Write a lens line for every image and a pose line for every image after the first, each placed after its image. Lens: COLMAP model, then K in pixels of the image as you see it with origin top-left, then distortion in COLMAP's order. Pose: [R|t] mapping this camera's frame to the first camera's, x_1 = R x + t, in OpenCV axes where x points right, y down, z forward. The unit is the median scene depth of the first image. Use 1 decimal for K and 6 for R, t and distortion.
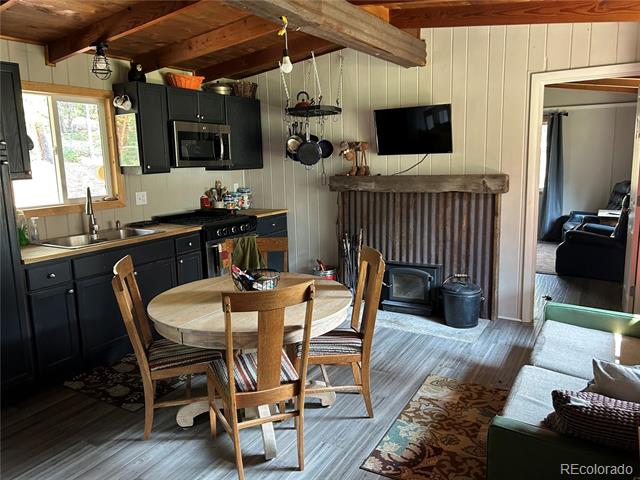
lens RADIAL K [[481.7, 0, 320.0], [0, 481.7, 240.0], [0, 0, 1]] dist [-0.024874, -0.004644]
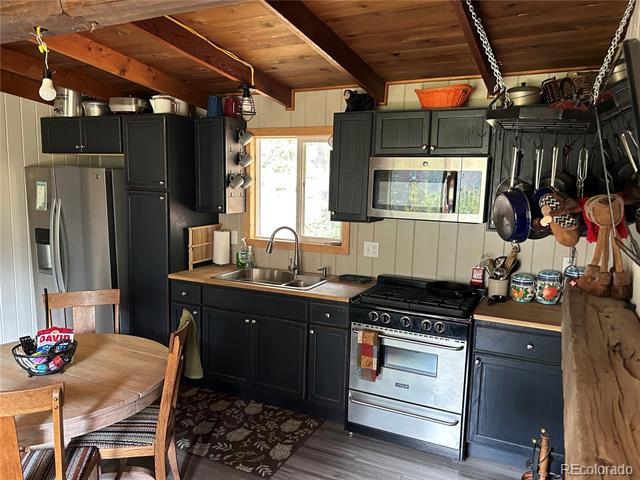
lens RADIAL K [[463.7, 0, 320.0], [0, 463.7, 240.0], [0, 0, 1]] dist [0.004439, -0.002212]
pose [[0.094150, 0.144552, -0.985008, 0.416632], [-0.194173, 0.973068, 0.124240, -0.187914], [0.976439, 0.179565, 0.119682, 0.822353]]
